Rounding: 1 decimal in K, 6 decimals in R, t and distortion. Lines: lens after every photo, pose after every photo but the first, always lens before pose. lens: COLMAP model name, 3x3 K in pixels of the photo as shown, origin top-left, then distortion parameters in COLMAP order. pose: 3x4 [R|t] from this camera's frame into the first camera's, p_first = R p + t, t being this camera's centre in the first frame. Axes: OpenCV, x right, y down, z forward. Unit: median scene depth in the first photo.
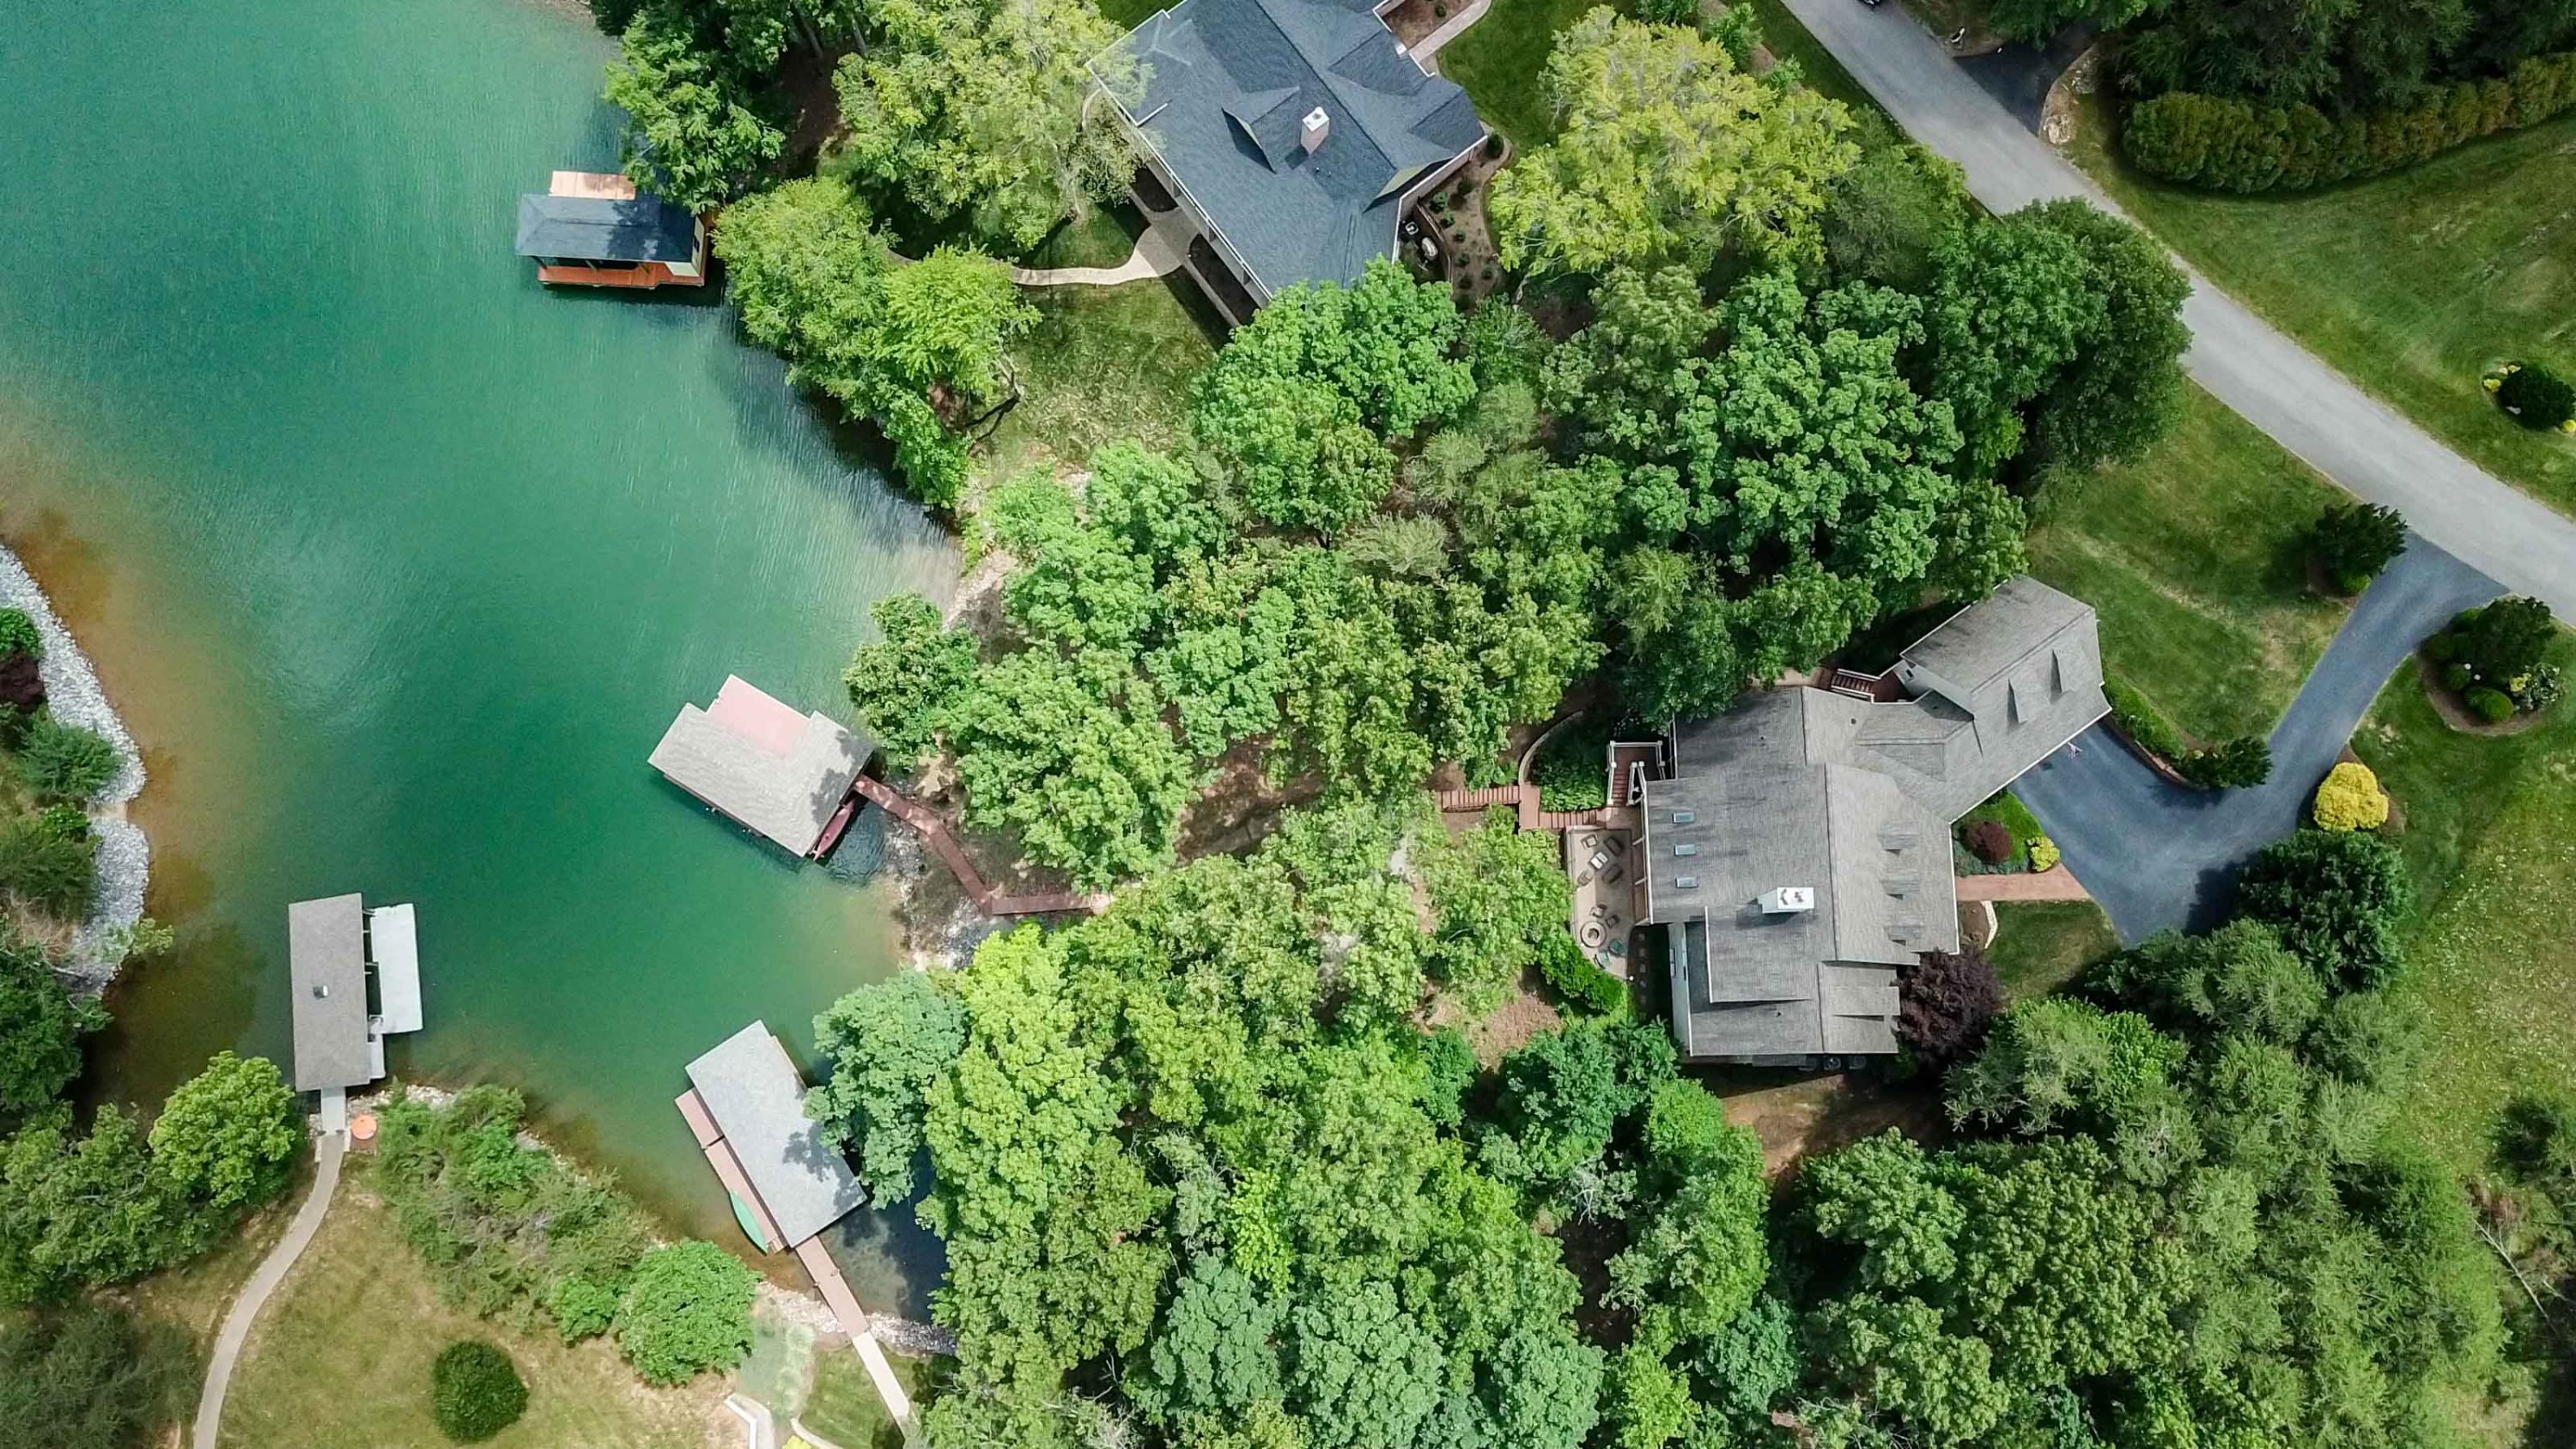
lens RADIAL K [[1959.2, 0, 1284.3], [0, 1959.2, 732.6], [0, 0, 1]] dist [0.004066, 0.004200]
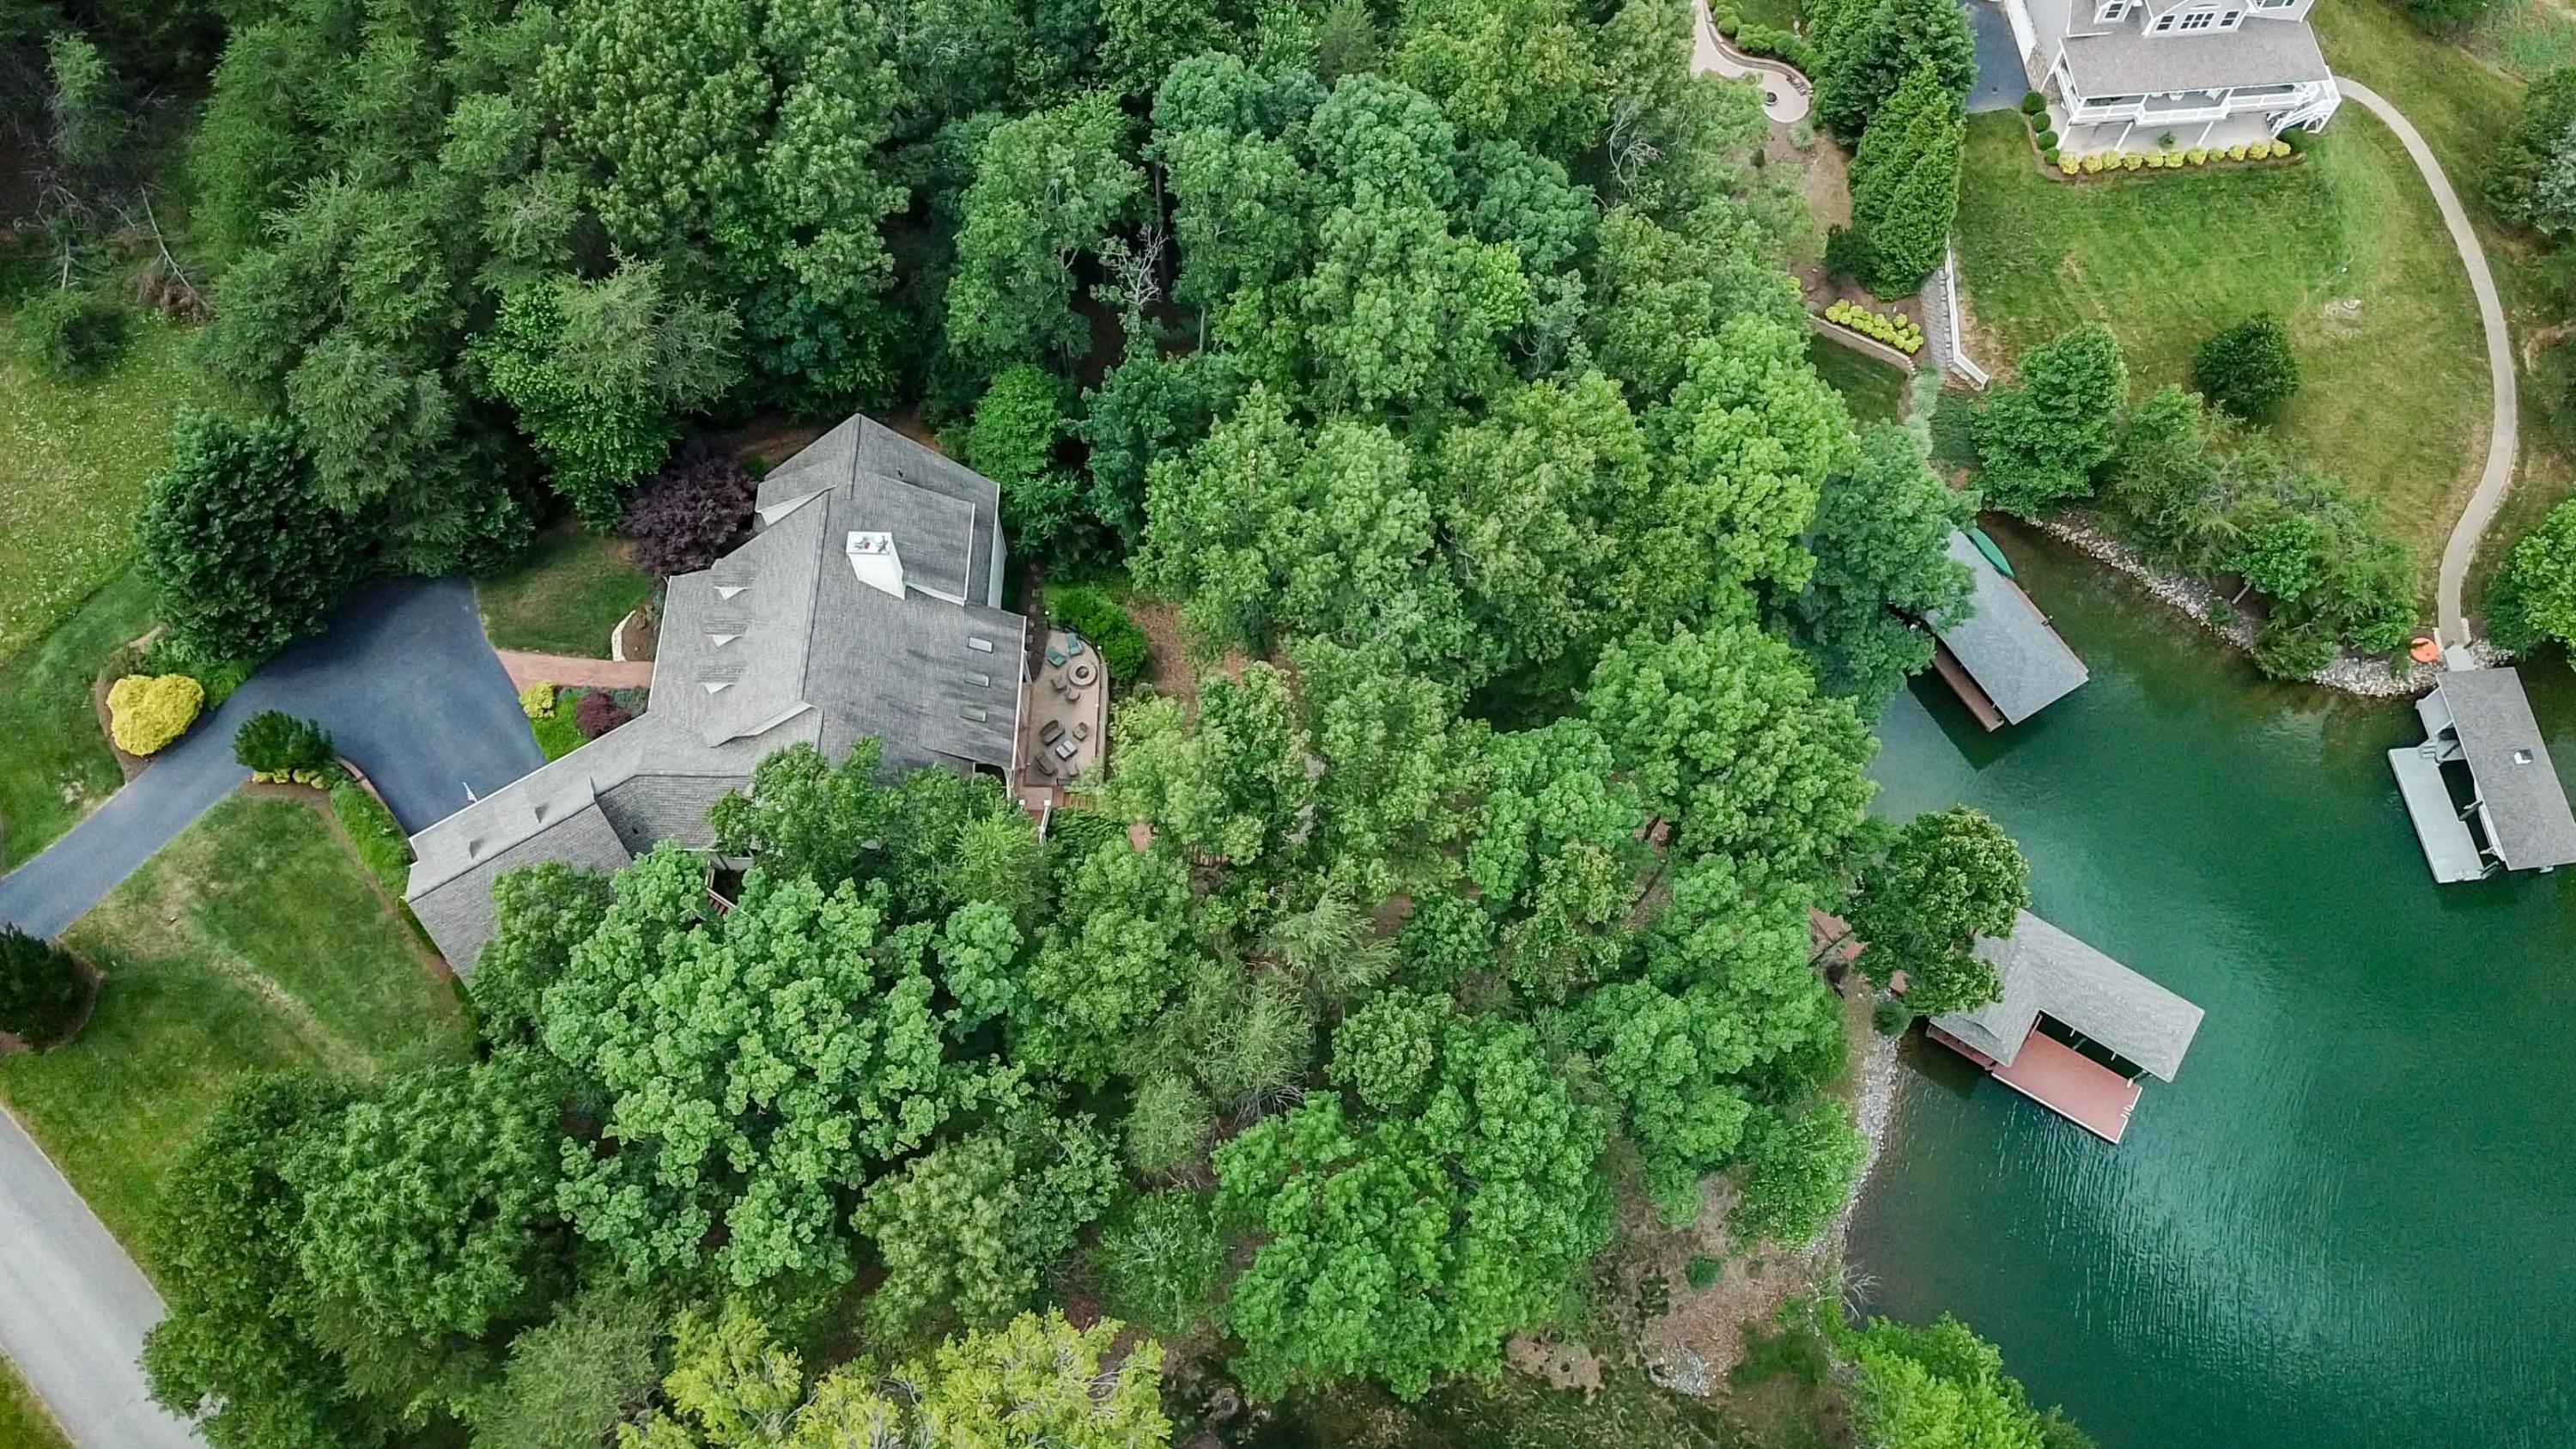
lens RADIAL K [[1998.0, 0, 1288.0], [0, 1998.0, 724.5], [0, 0, 1]] dist [-0.002866, 0.009046]
pose [[-0.999155, -0.039976, -0.009535, 0.083598], [0.027421, -0.821284, 0.569861, -0.450450], [-0.030611, 0.569118, 0.821686, 0.323197]]
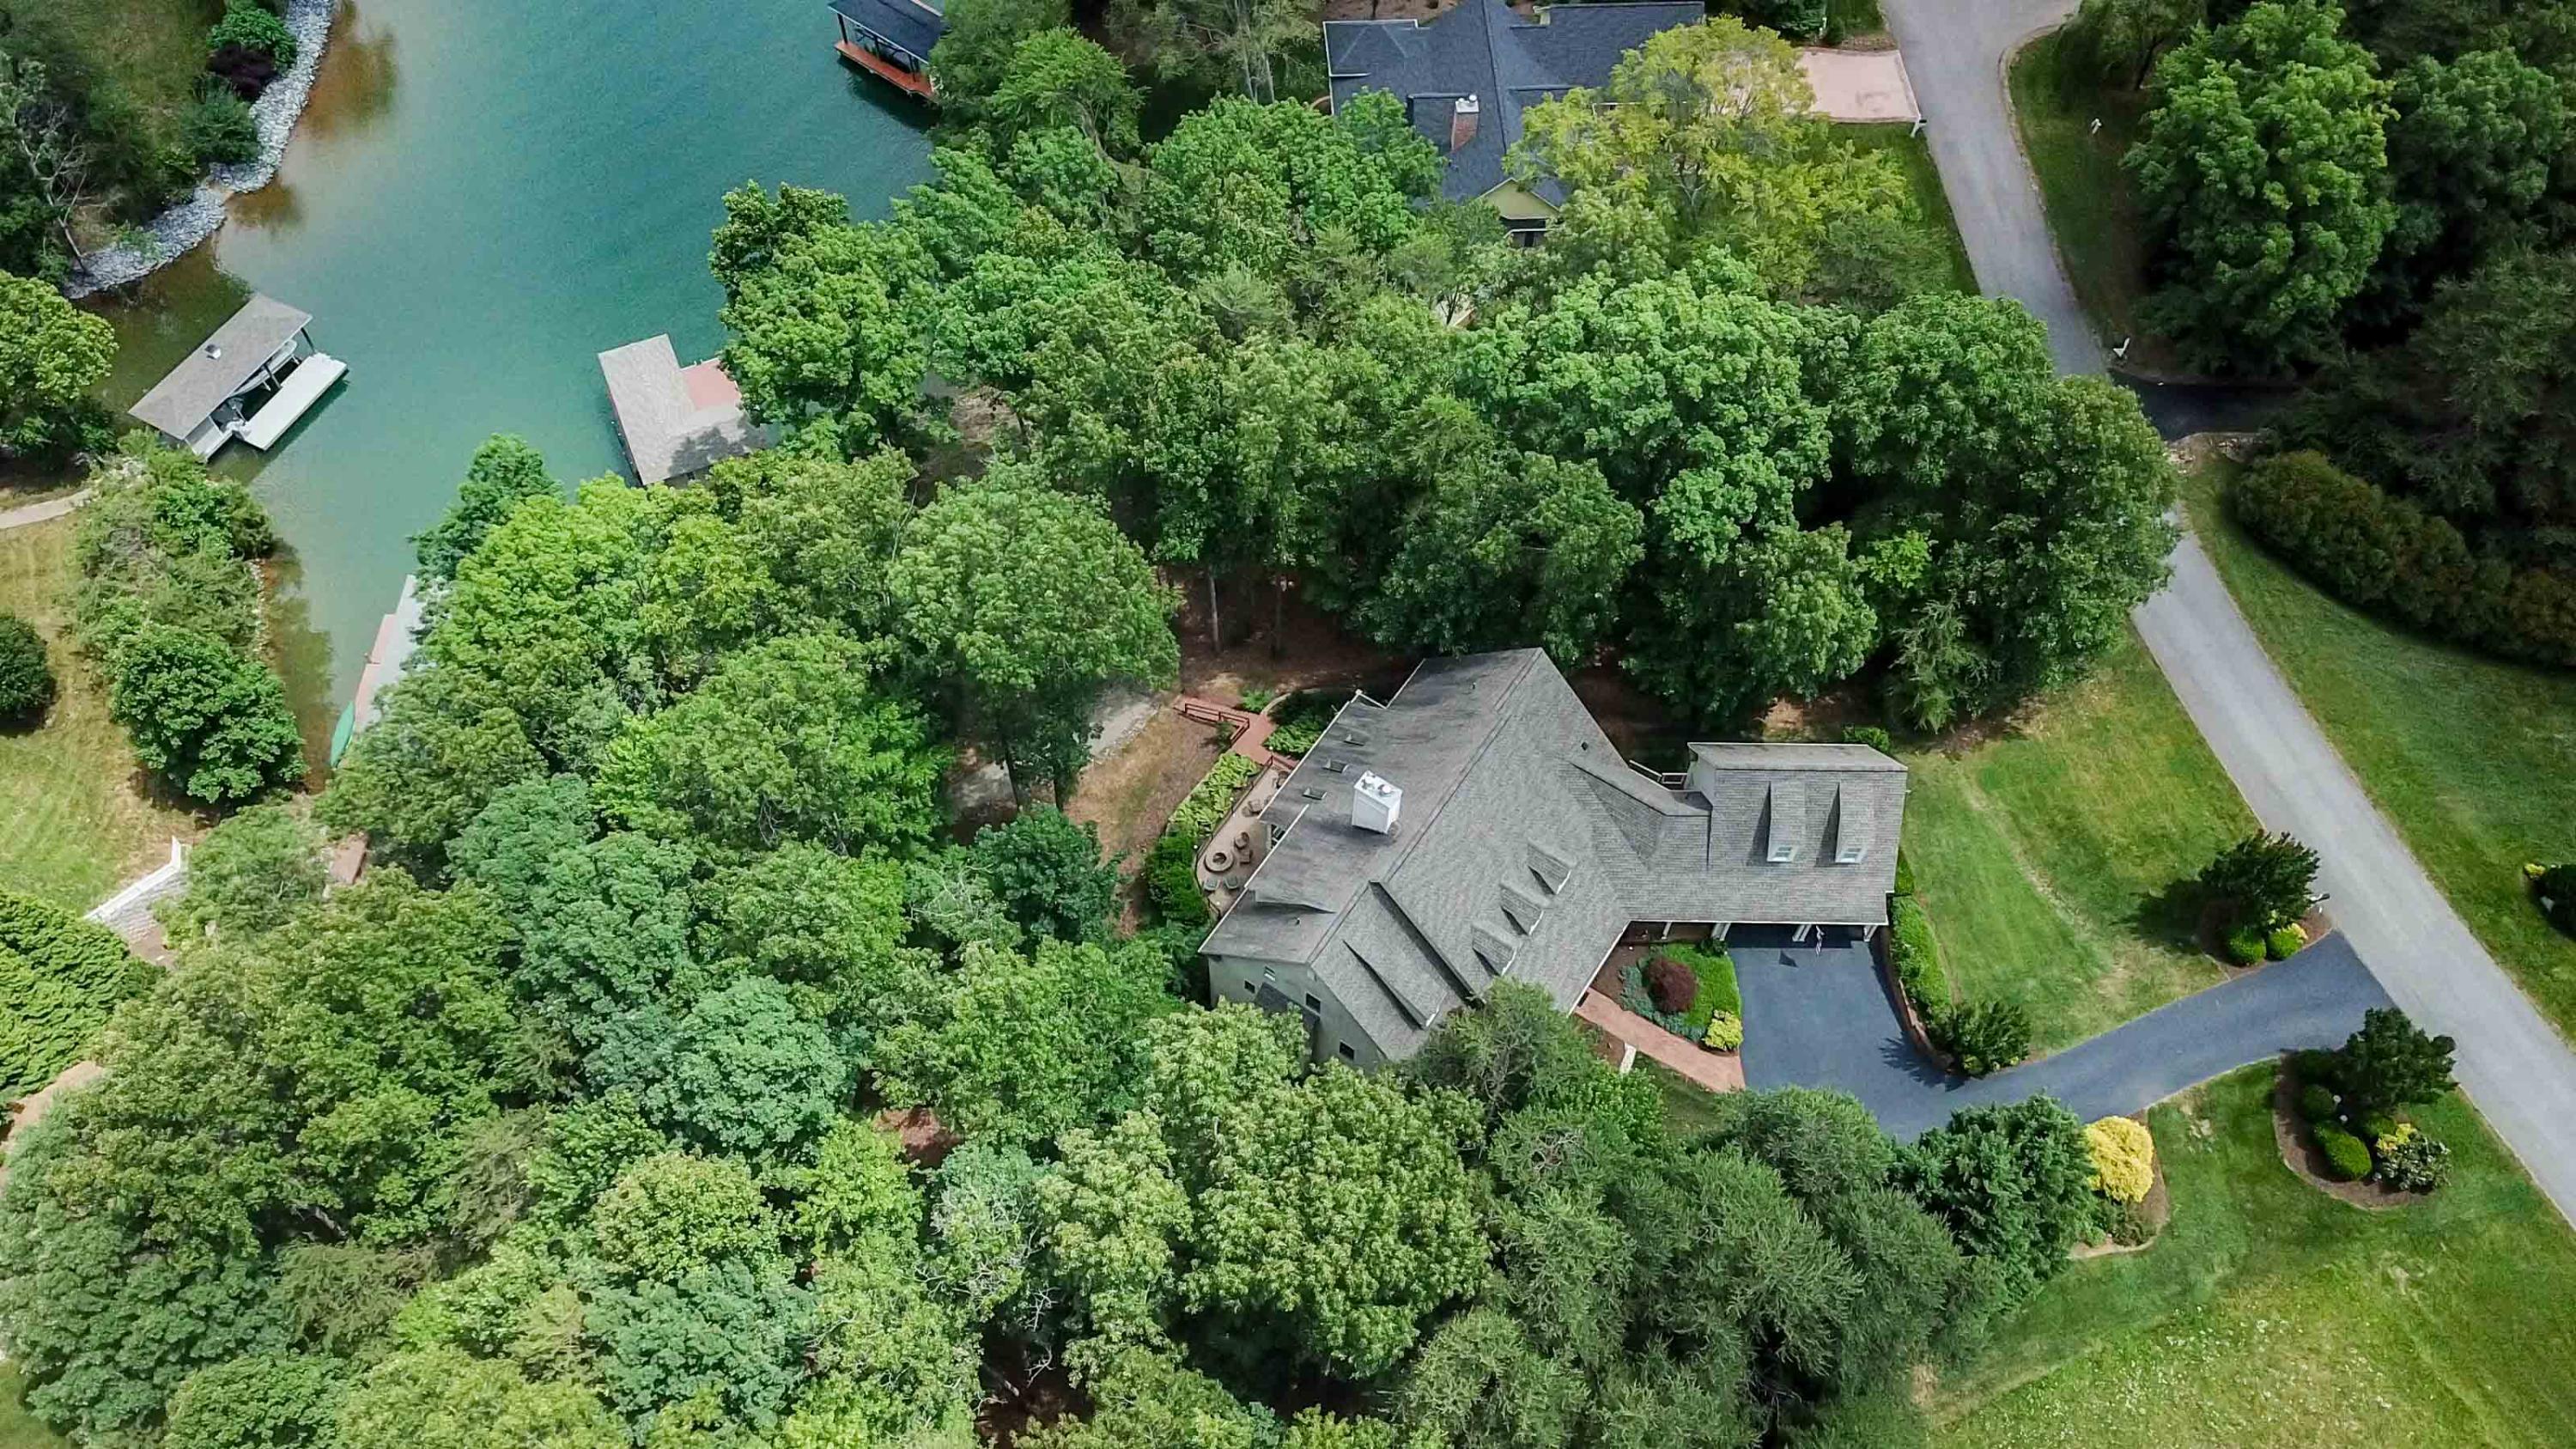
lens RADIAL K [[1959.2, 0, 1284.3], [0, 1959.2, 732.6], [0, 0, 1]] dist [0.004066, 0.004200]
pose [[0.821756, 0.484269, -0.300334, 0.450171], [-0.561153, 0.779387, -0.278682, 0.307958], [0.099119, 0.397541, 0.912215, 0.227067]]
